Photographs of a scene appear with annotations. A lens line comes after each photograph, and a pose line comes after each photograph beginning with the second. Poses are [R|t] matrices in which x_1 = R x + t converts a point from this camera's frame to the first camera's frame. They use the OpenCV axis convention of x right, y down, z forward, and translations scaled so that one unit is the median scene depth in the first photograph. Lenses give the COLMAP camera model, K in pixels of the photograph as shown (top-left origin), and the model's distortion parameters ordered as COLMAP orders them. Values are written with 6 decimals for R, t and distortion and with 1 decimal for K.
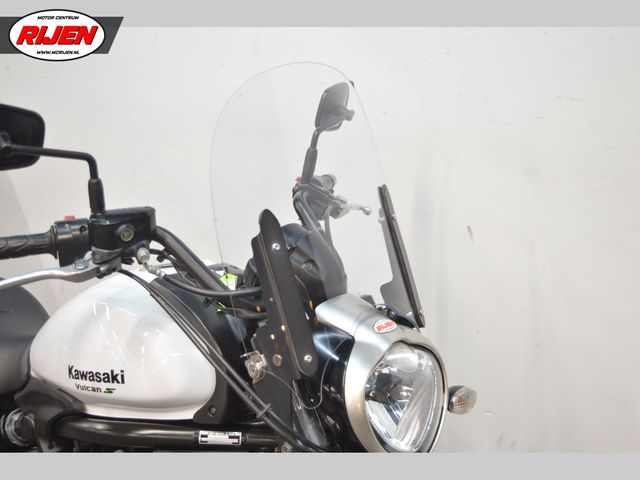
lens RADIAL K [[846.6, 0, 320.0], [0, 846.6, 240.0], [0, 0, 1]] dist [-0.033904, -0.046795]
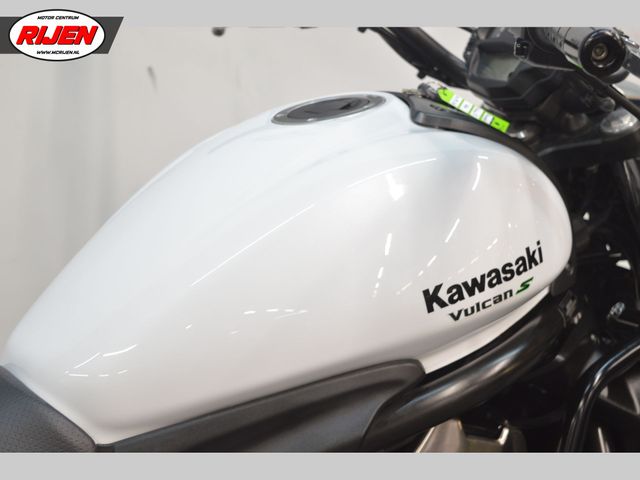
lens RADIAL K [[1259.7, 0, 320.0], [0, 1259.7, 240.0], [0, 0, 1]] dist [-0.039661, -0.101969]
pose [[0.319326, -0.233459, 0.918438, -1.102025], [0.222535, 0.960551, 0.166792, -0.031713], [-0.921146, 0.151124, 0.358682, 0.811693]]
